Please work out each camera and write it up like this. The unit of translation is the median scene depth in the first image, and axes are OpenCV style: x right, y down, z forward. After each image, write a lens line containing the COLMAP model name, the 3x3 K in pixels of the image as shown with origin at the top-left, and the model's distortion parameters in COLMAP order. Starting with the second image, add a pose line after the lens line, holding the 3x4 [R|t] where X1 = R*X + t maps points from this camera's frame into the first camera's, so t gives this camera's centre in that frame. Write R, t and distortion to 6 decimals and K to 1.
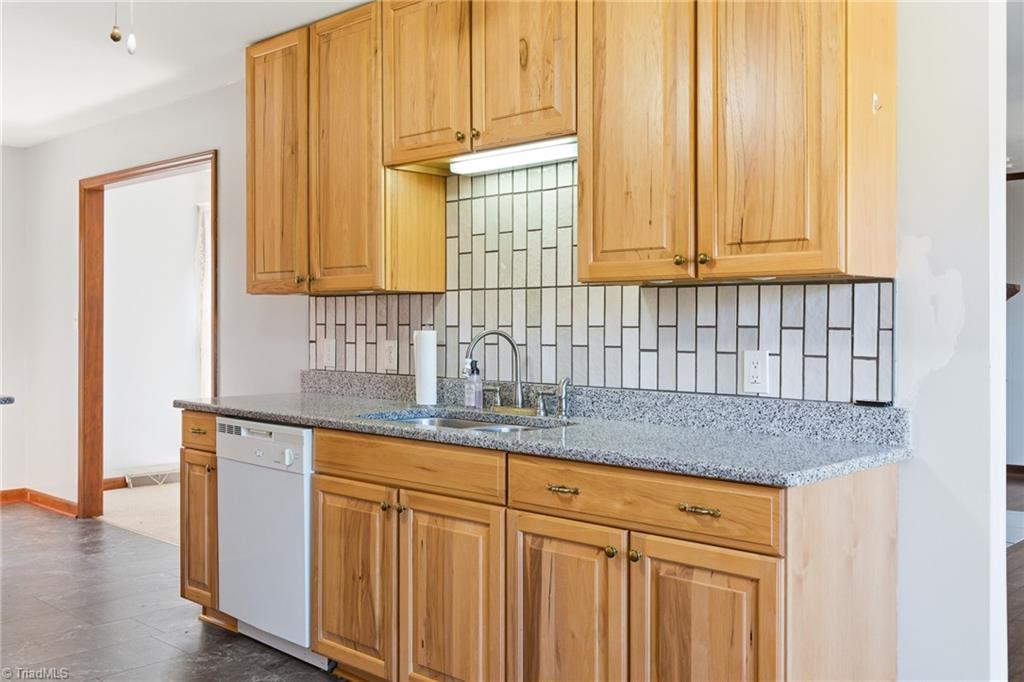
lens RADIAL K [[976.8, 0, 510.9], [0, 976.8, 331.6], [0, 0, 1]] dist [0.019246, 0.000000]
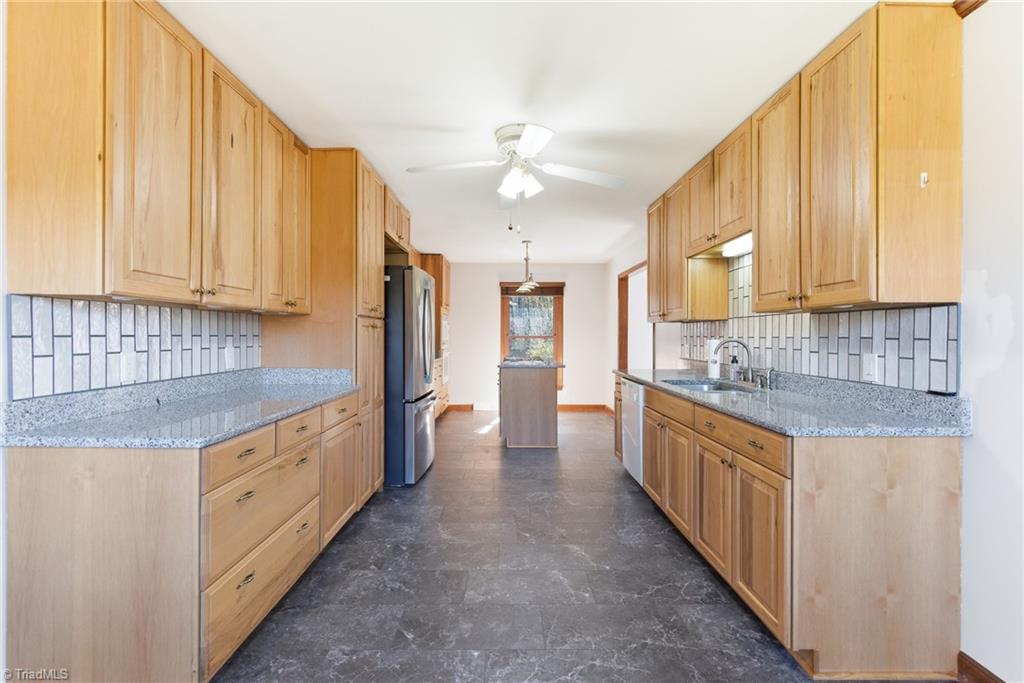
lens RADIAL K [[465.7, 0, 511.3], [0, 465.7, 339.2], [0, 0, 1]] dist [-0.001444, -0.000024]
pose [[0.693796, 0.005708, -0.720149, 0.387640], [-0.008353, 0.999965, -0.000122, 0.001725], [0.720123, 0.006100, 0.693819, 0.095864]]
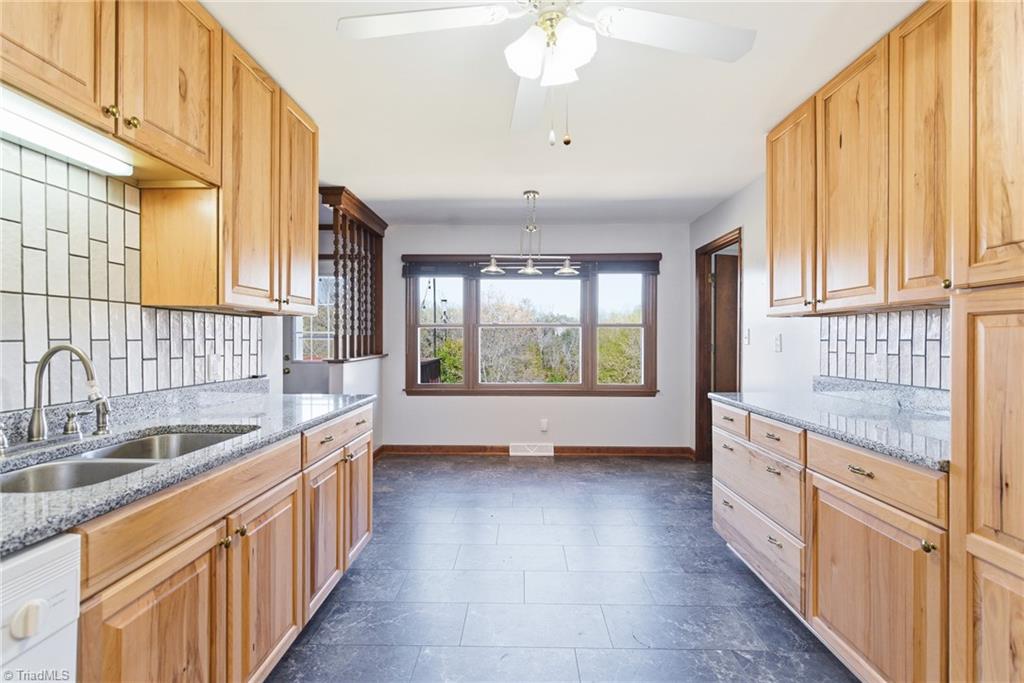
lens RADIAL K [[465.7, 0, 508.0], [0, 465.7, 339.8], [0, 0, 1]] dist [-0.001444, -0.000024]
pose [[-0.663072, -0.004442, 0.748542, -0.652557], [0.004076, 0.999946, 0.009545, -0.009530], [-0.748544, 0.009381, -0.663019, 1.156544]]
